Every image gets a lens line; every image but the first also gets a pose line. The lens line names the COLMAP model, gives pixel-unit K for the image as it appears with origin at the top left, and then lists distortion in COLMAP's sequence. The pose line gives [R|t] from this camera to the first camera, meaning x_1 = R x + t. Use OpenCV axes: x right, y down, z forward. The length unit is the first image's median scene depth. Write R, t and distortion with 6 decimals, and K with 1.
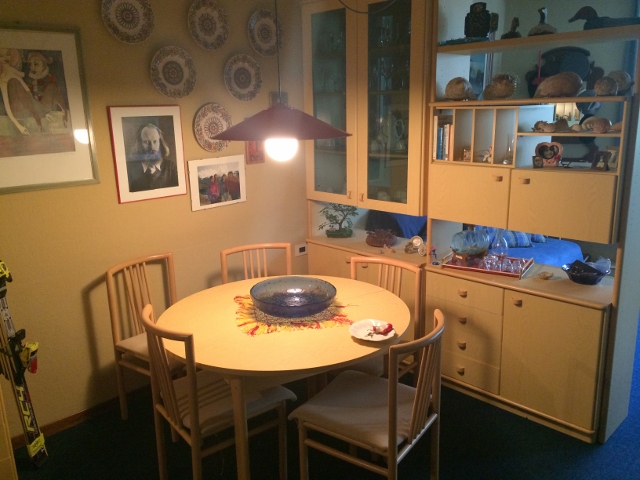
lens RADIAL K [[547.5, 0, 321.9], [0, 547.5, 239.5], [0, 0, 1]] dist [0.102866, -0.150198]
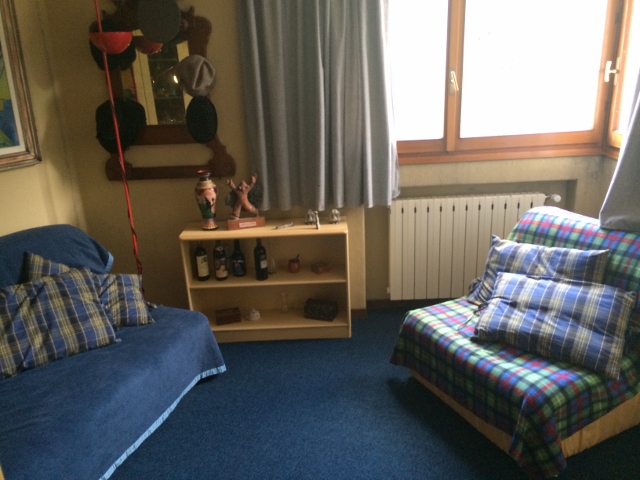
lens RADIAL K [[547.5, 0, 321.9], [0, 547.5, 239.5], [0, 0, 1]] dist [0.102866, -0.150198]
pose [[0.901727, -0.146760, 0.406632, 0.577011], [0.121018, 0.988700, 0.088474, -0.184287], [-0.415021, -0.030570, 0.909298, 0.668436]]
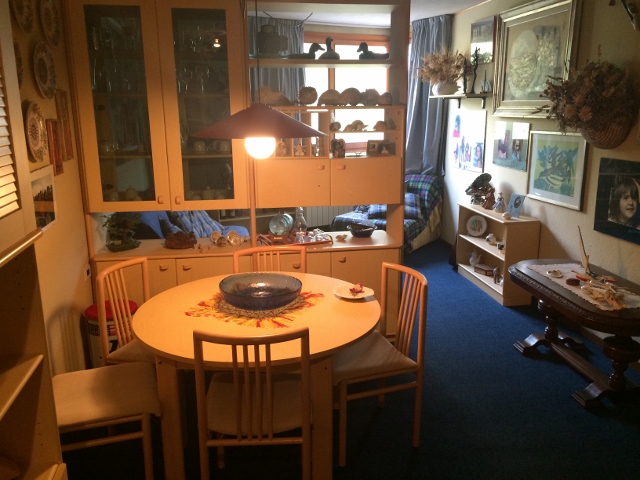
lens RADIAL K [[547.5, 0, 321.9], [0, 547.5, 239.5], [0, 0, 1]] dist [0.102866, -0.150198]
pose [[0.575248, -0.171460, 0.799807, -0.686800], [0.185914, 0.979600, 0.076288, -0.041006], [-0.796571, 0.104811, 0.595390, 0.246544]]
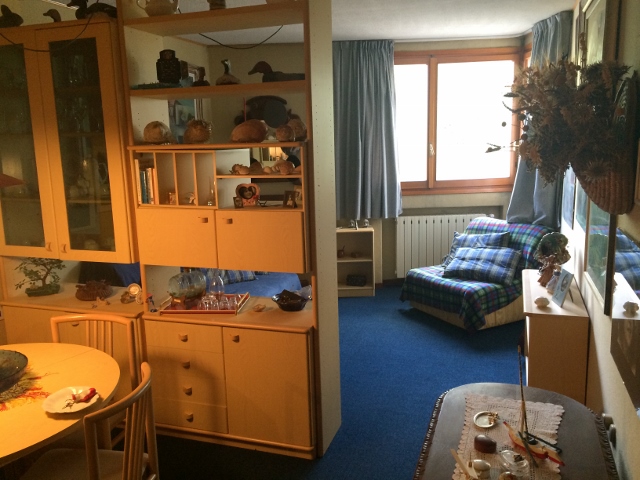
lens RADIAL K [[547.5, 0, 321.9], [0, 547.5, 239.5], [0, 0, 1]] dist [0.102866, -0.150198]
pose [[0.894846, -0.080559, 0.439045, 0.061414], [0.110610, 0.992922, -0.043252, -0.006047], [-0.432453, 0.087267, 0.897423, -0.002999]]
